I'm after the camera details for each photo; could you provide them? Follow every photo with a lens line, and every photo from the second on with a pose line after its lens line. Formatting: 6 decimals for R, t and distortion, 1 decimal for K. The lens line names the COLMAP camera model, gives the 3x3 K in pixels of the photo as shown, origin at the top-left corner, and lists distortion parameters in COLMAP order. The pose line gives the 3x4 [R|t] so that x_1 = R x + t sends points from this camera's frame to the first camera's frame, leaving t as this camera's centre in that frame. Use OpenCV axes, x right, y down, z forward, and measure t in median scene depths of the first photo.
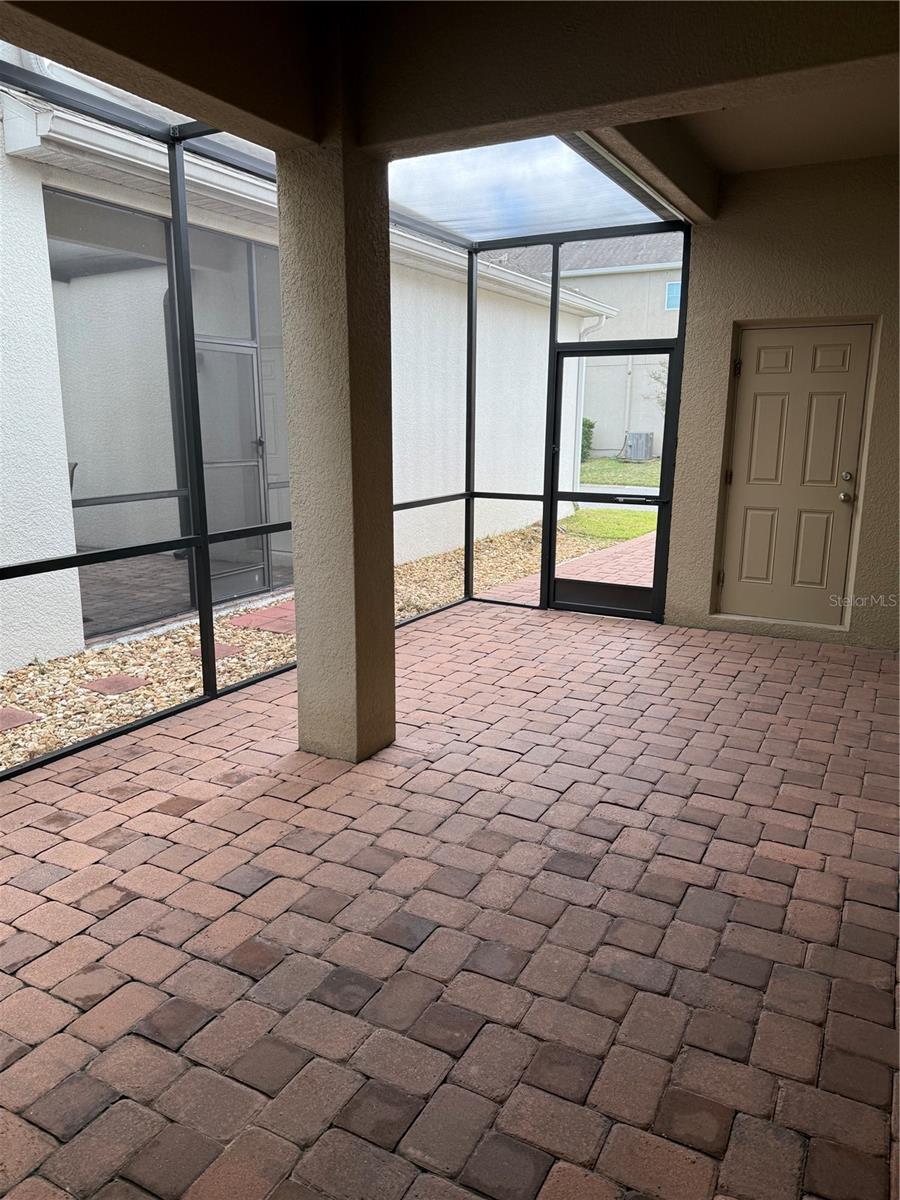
lens RADIAL K [[846.6, 0, 450.0], [0, 846.6, 600.0], [0, 0, 1]] dist [0.057752, -0.063708]
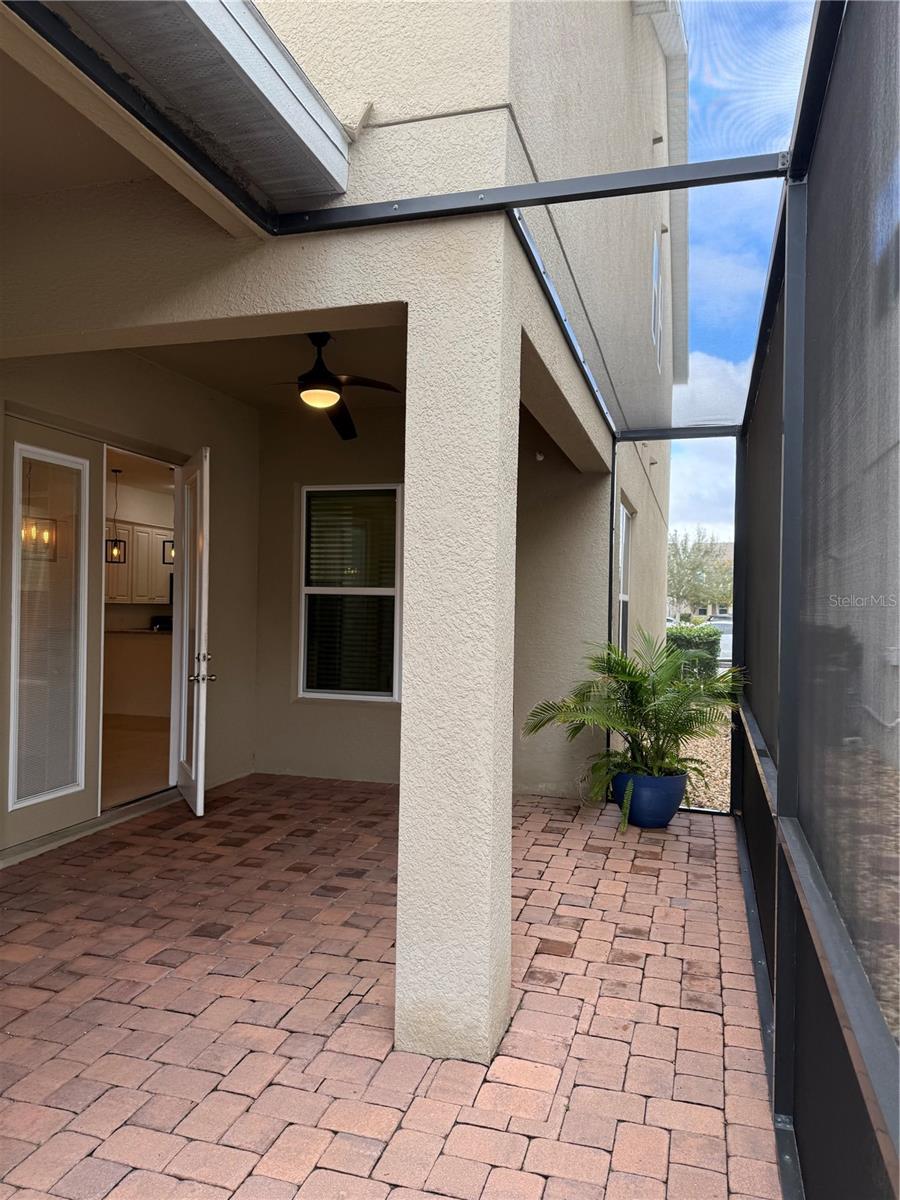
lens RADIAL K [[846.6, 0, 450.0], [0, 846.6, 600.0], [0, 0, 1]] dist [0.057752, -0.063708]
pose [[-0.980773, -0.019226, -0.194203, 0.049435], [-0.060422, 0.976153, 0.208504, -0.513005], [0.185564, 0.216229, -0.958546, 2.339609]]
